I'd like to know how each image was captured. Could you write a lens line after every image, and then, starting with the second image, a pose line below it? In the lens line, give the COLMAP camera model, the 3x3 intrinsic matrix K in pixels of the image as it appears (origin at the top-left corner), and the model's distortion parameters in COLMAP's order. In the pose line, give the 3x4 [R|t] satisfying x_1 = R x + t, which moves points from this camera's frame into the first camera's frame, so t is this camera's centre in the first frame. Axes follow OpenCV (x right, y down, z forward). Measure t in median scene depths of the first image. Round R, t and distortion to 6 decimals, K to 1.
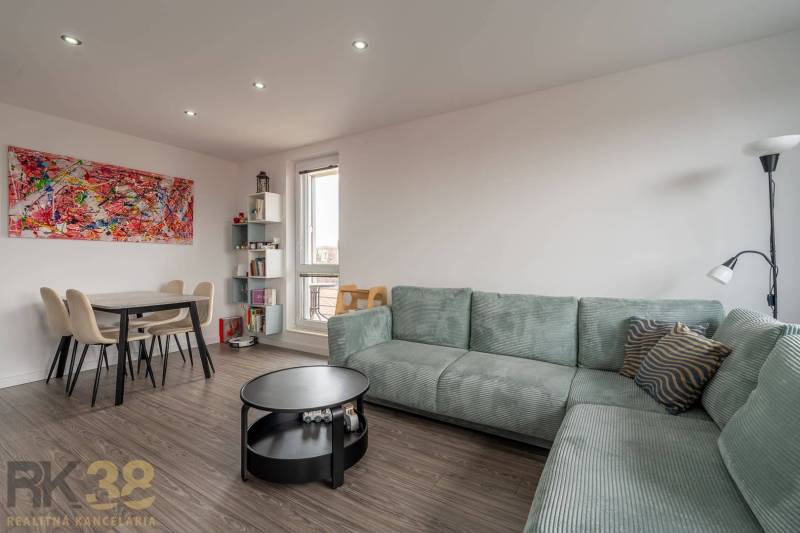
lens RADIAL K [[356.1, 0, 396.5], [0, 356.1, 264.0], [0, 0, 1]] dist [-0.005425, 0.002415]
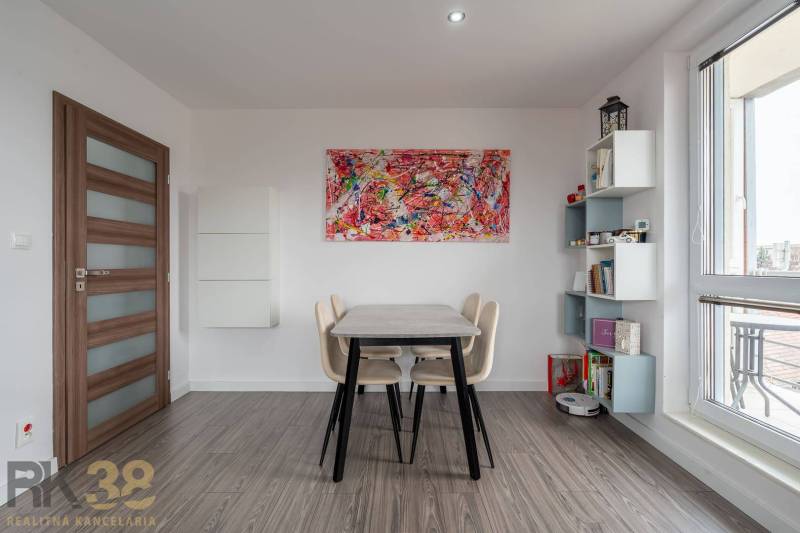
lens RADIAL K [[356.1, 0, 401.5], [0, 356.1, 263.7], [0, 0, 1]] dist [-0.005425, 0.002415]
pose [[0.522413, 0.000222, -0.852693, -0.091864], [-0.010445, 0.999927, -0.006138, -0.006009], [0.852629, 0.012113, 0.522377, 0.467784]]
